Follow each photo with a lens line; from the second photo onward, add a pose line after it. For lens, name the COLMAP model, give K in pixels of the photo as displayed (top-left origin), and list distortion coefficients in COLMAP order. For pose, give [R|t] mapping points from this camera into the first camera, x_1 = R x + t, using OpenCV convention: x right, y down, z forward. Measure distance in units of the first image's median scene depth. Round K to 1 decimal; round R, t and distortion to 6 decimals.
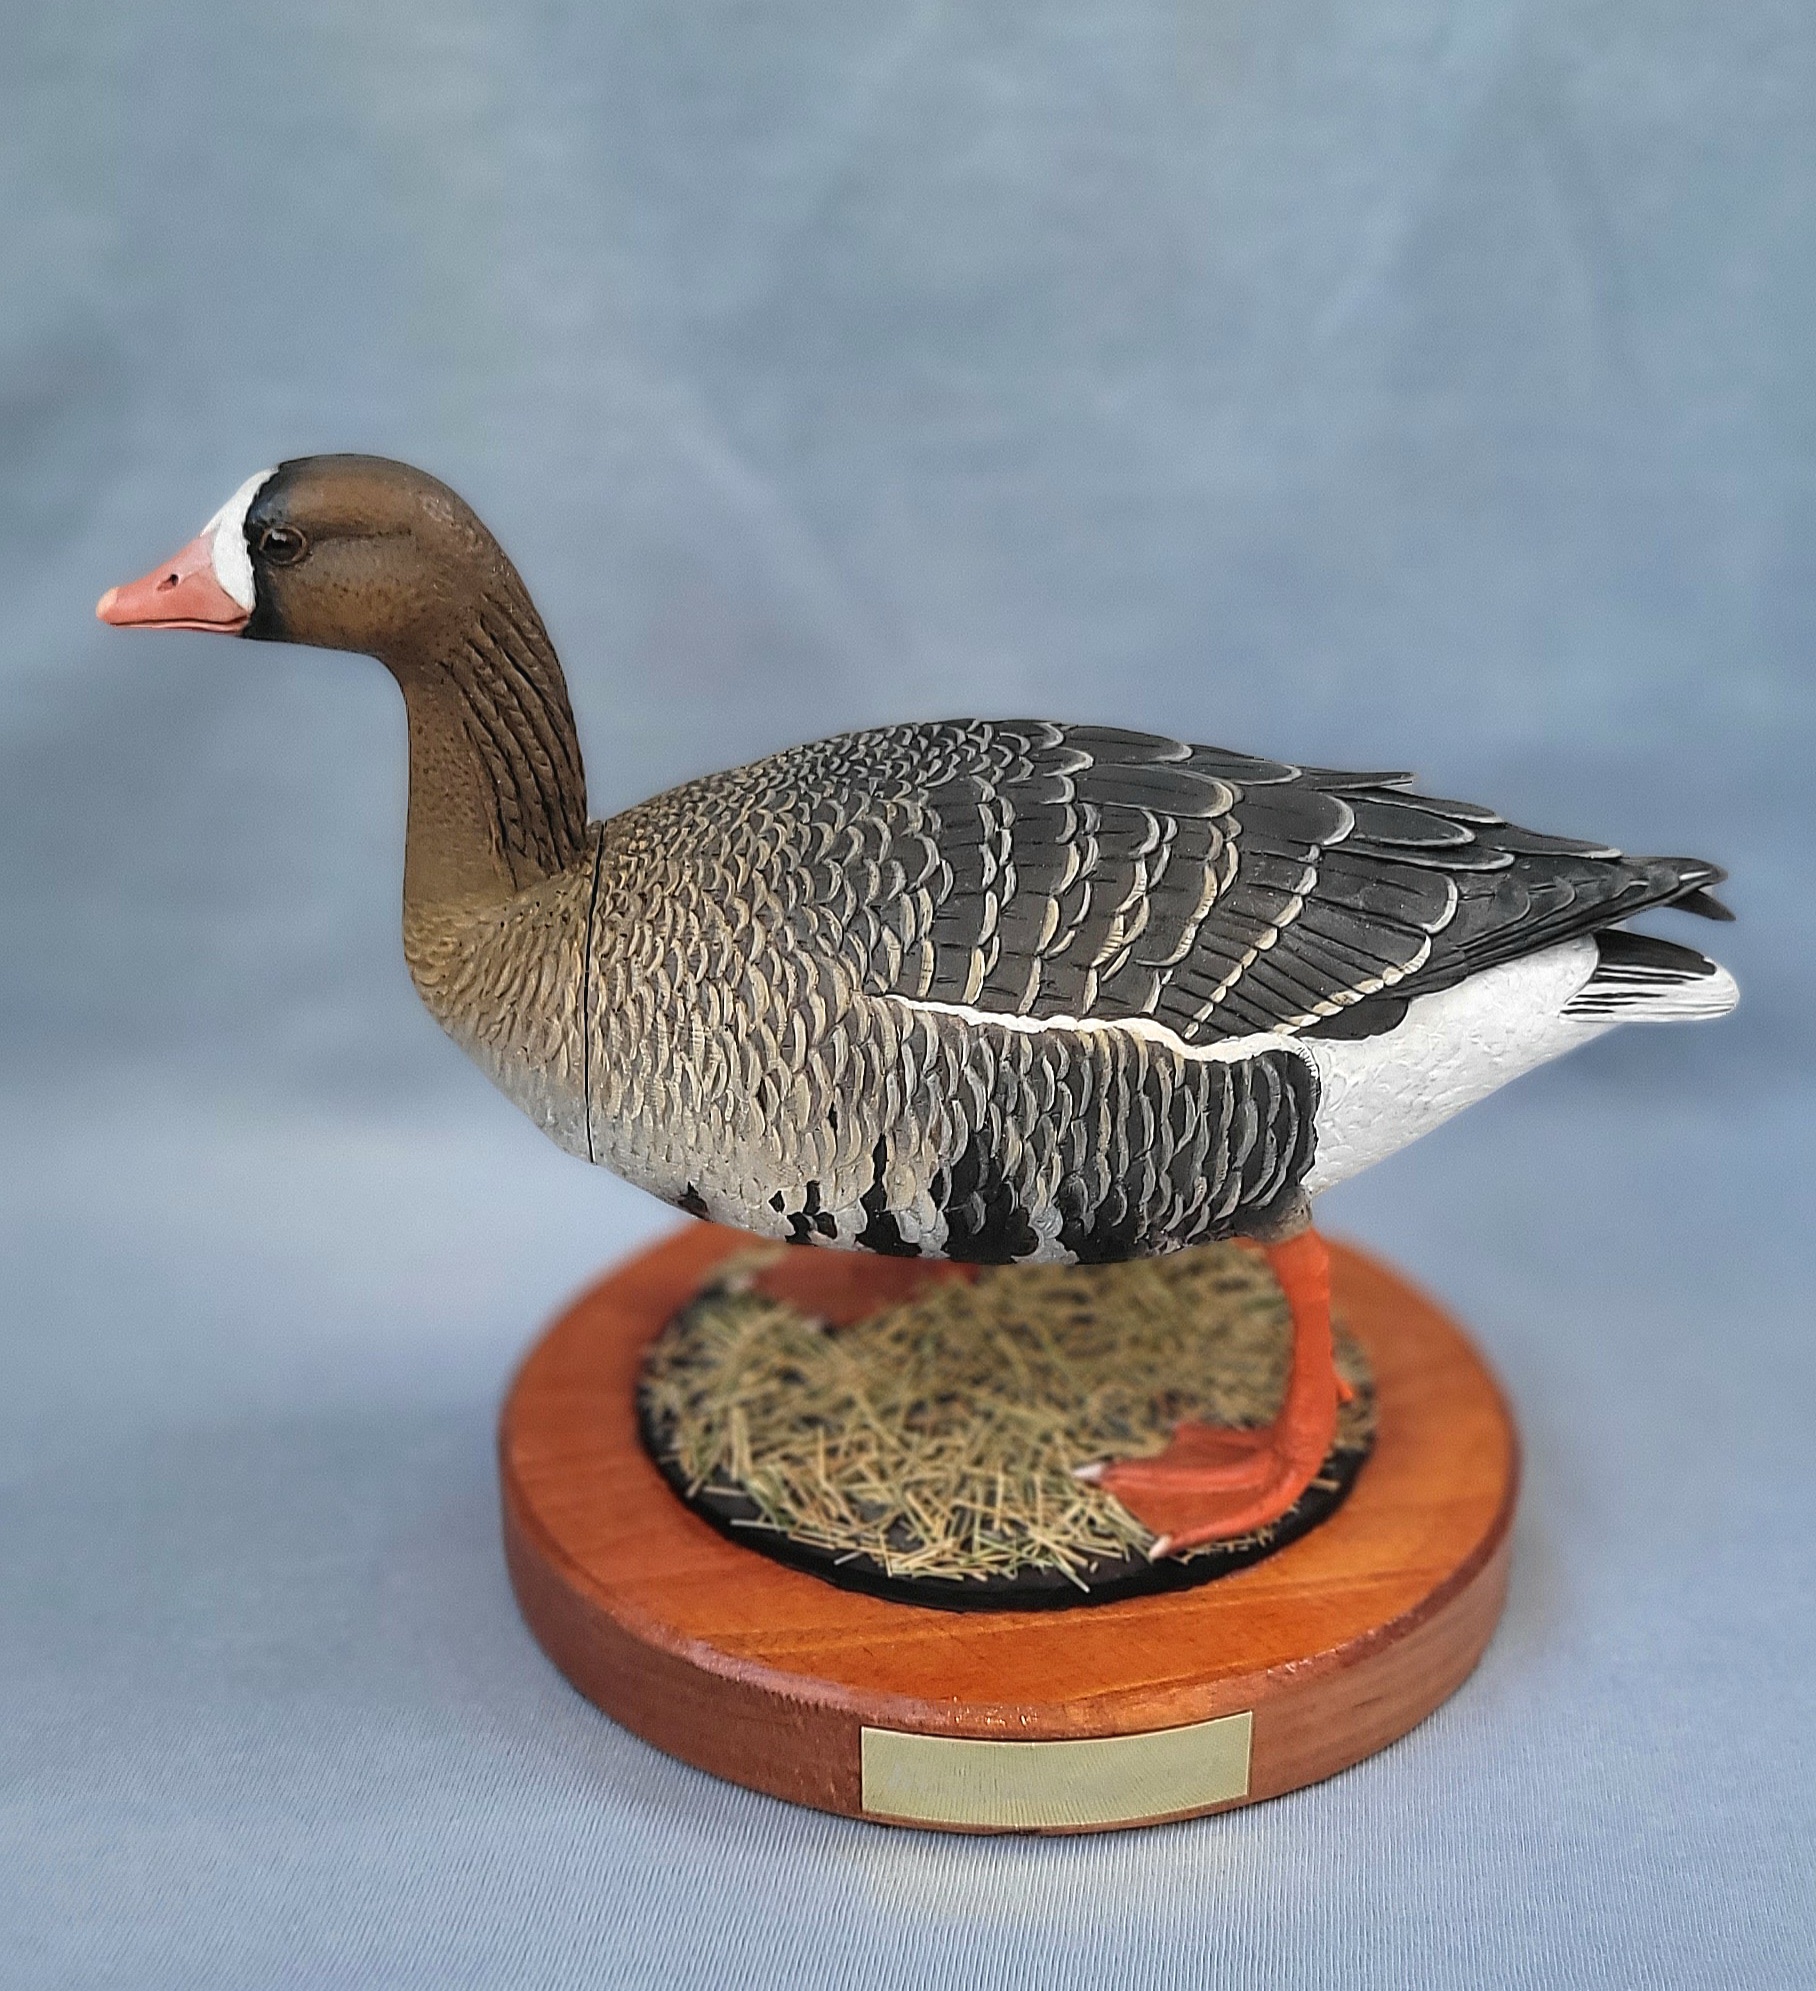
lens RADIAL K [[3198.7, 0, 880.8], [0, 3198.7, 1117.4], [0, 0, 1]] dist [0.030686, 0.000000]
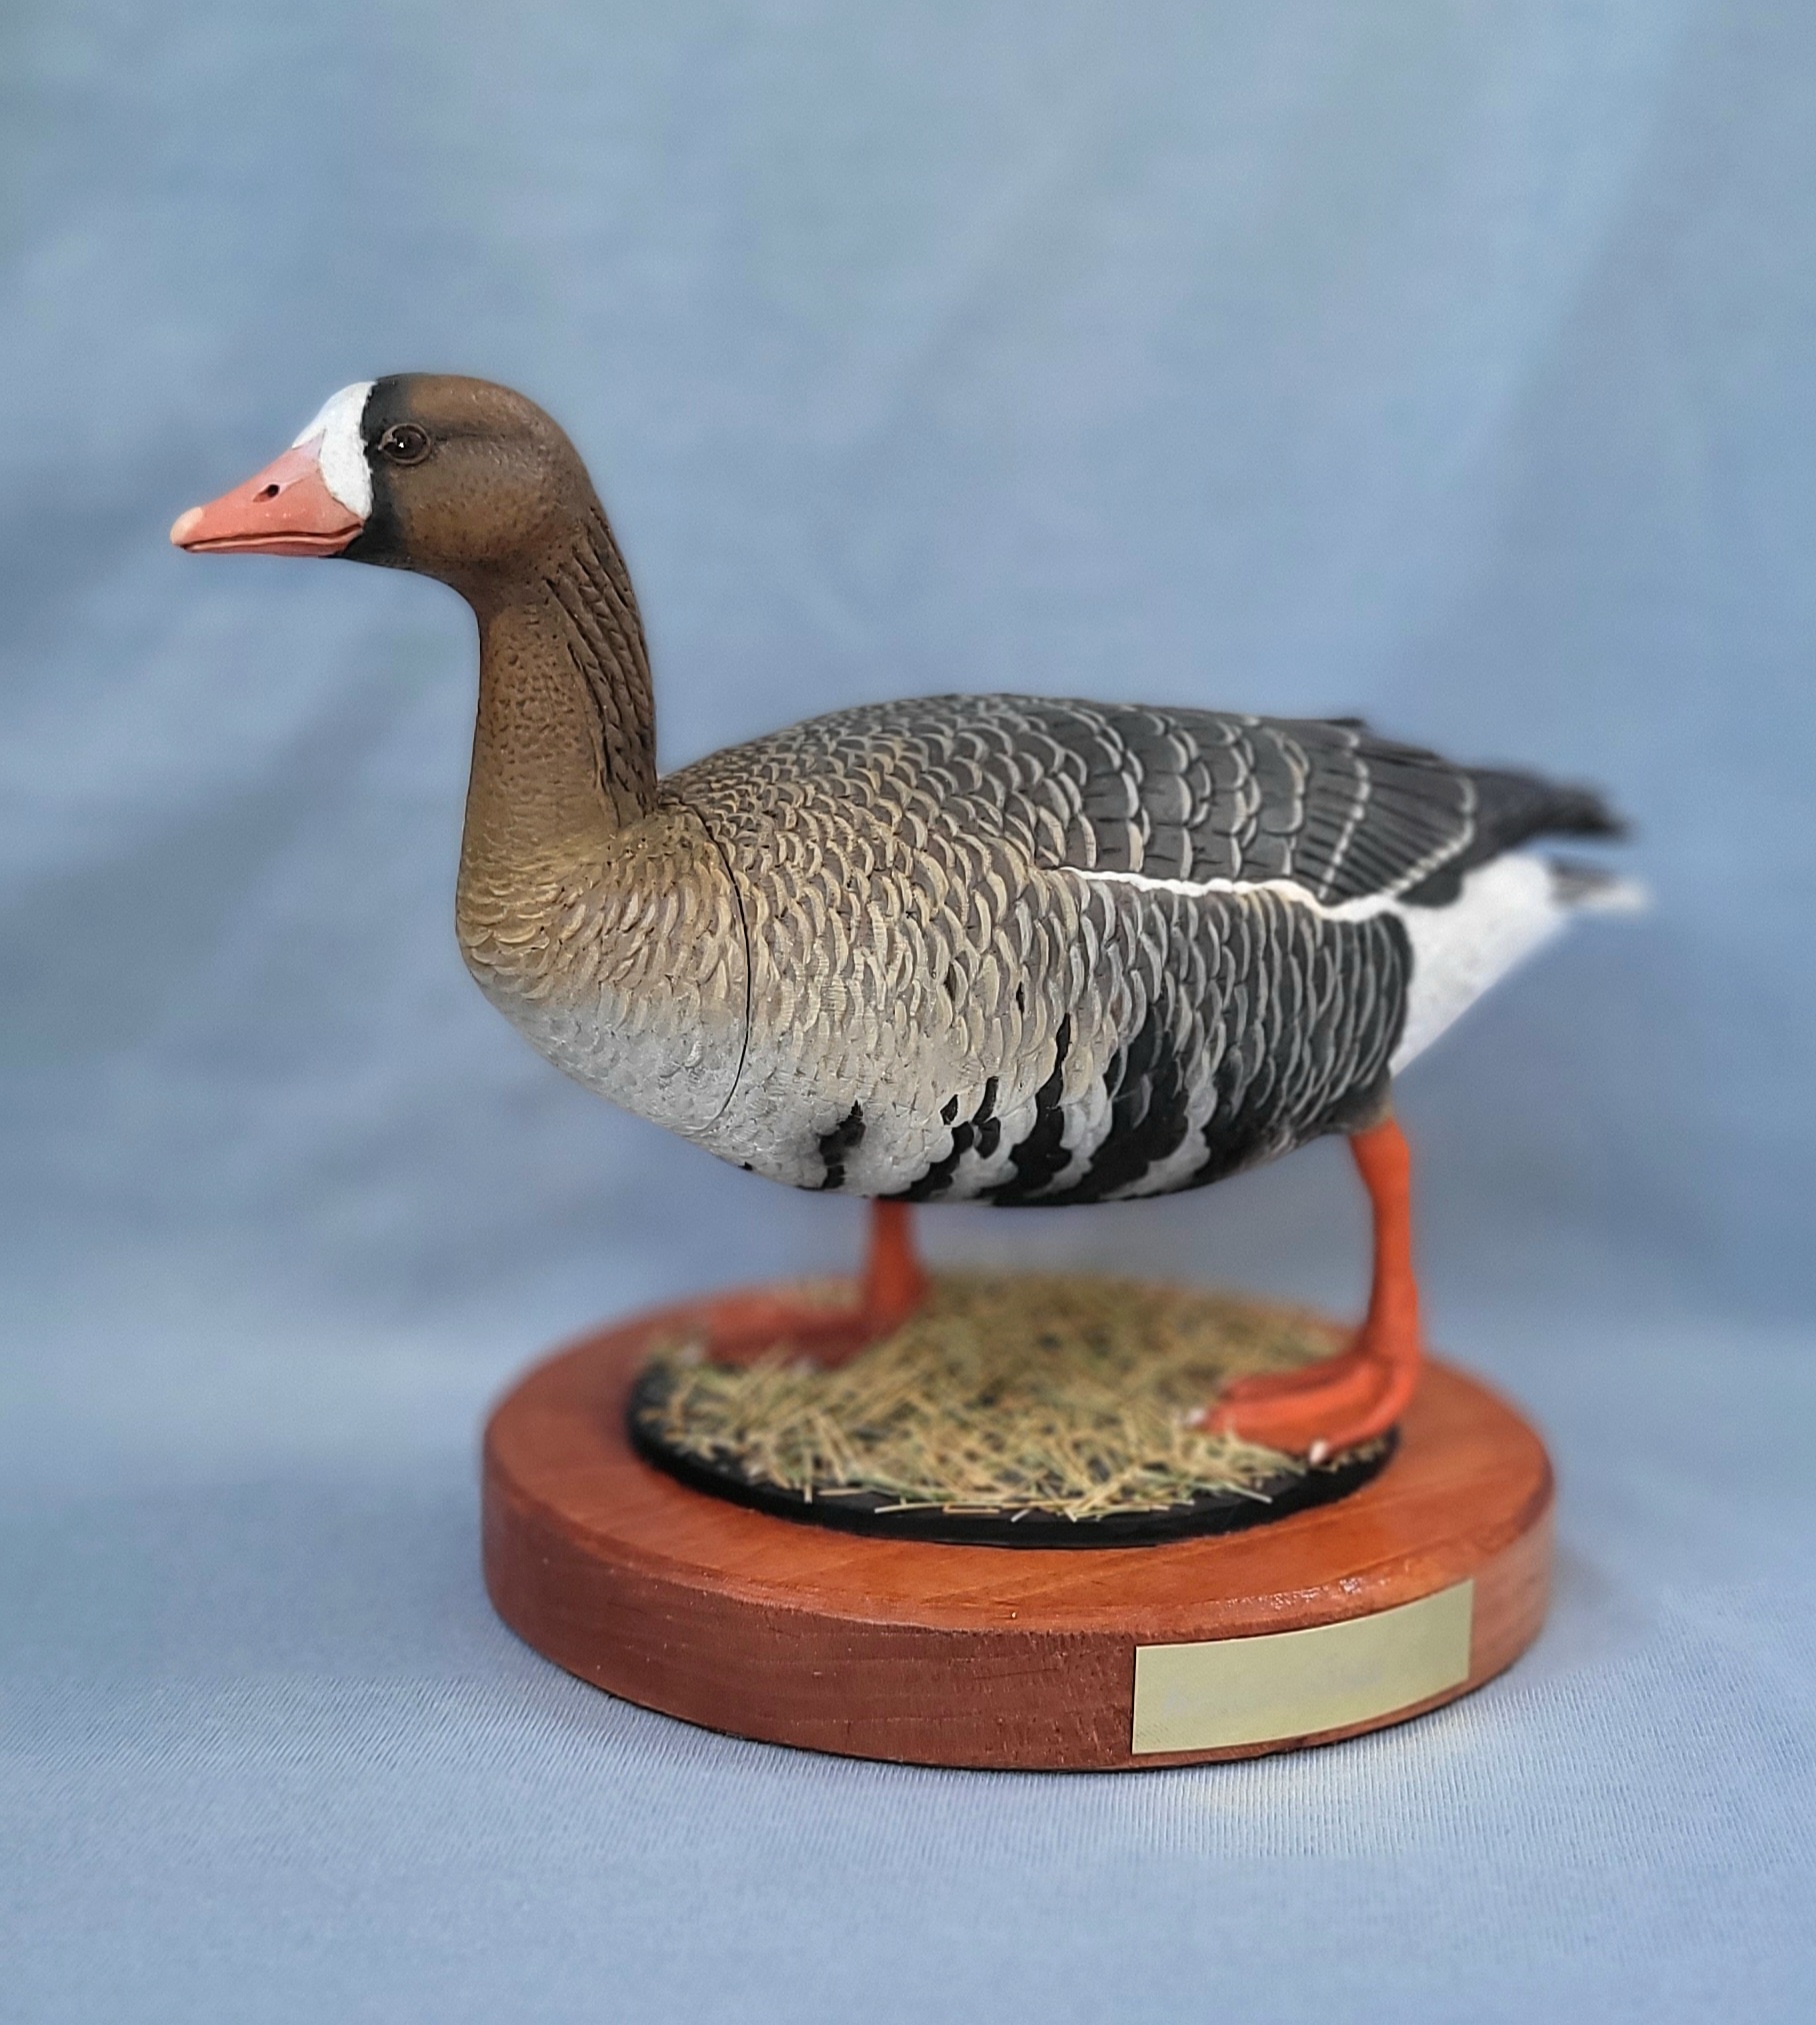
lens RADIAL K [[3253.3, 0, 989.9], [0, 3253.3, 946.5], [0, 0, 1]] dist [0.030686, 0.000000]
pose [[0.894864, -0.053809, 0.443083, -0.453009], [0.178444, 0.953050, -0.244650, 0.221404], [-0.409116, 0.297994, 0.862452, 0.142702]]
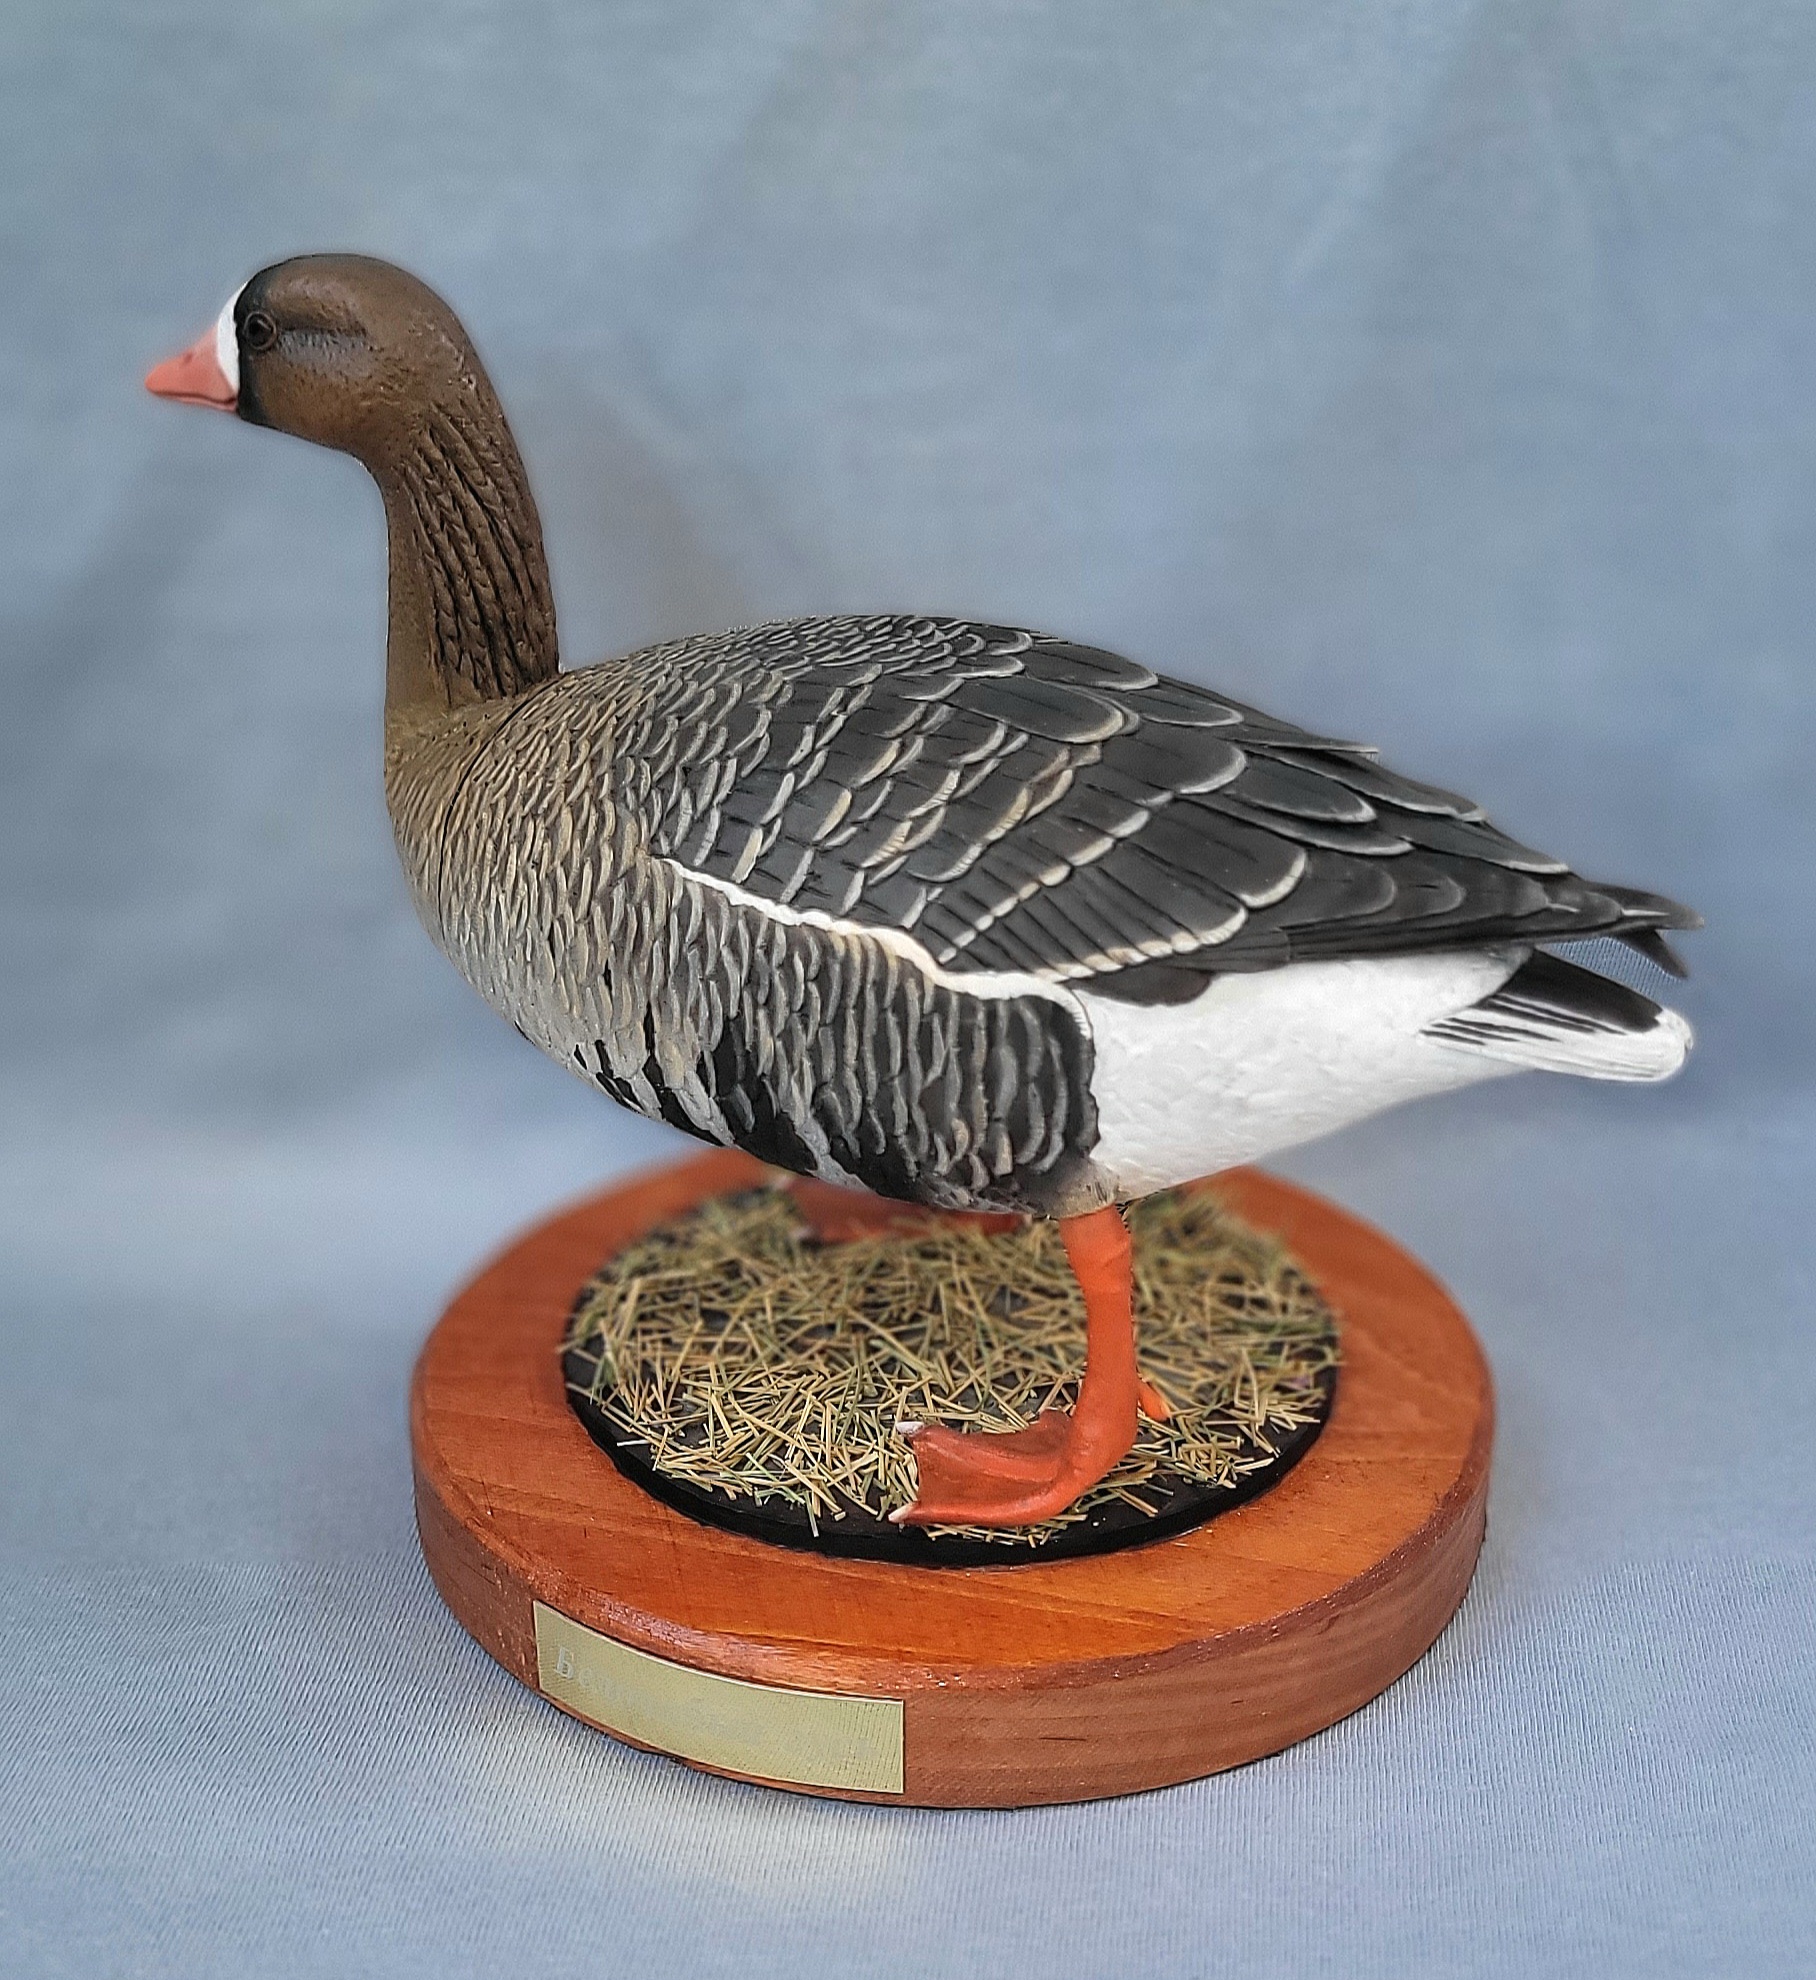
lens RADIAL K [[3177.9, 0, 883.3], [0, 3177.9, 1118.7], [0, 0, 1]] dist [0.040122, 0.000000]
pose [[0.882548, 0.208372, -0.421532, 0.466203], [-0.213493, 0.976295, 0.035620, -0.009518], [0.418962, 0.058557, 0.906114, 0.160480]]
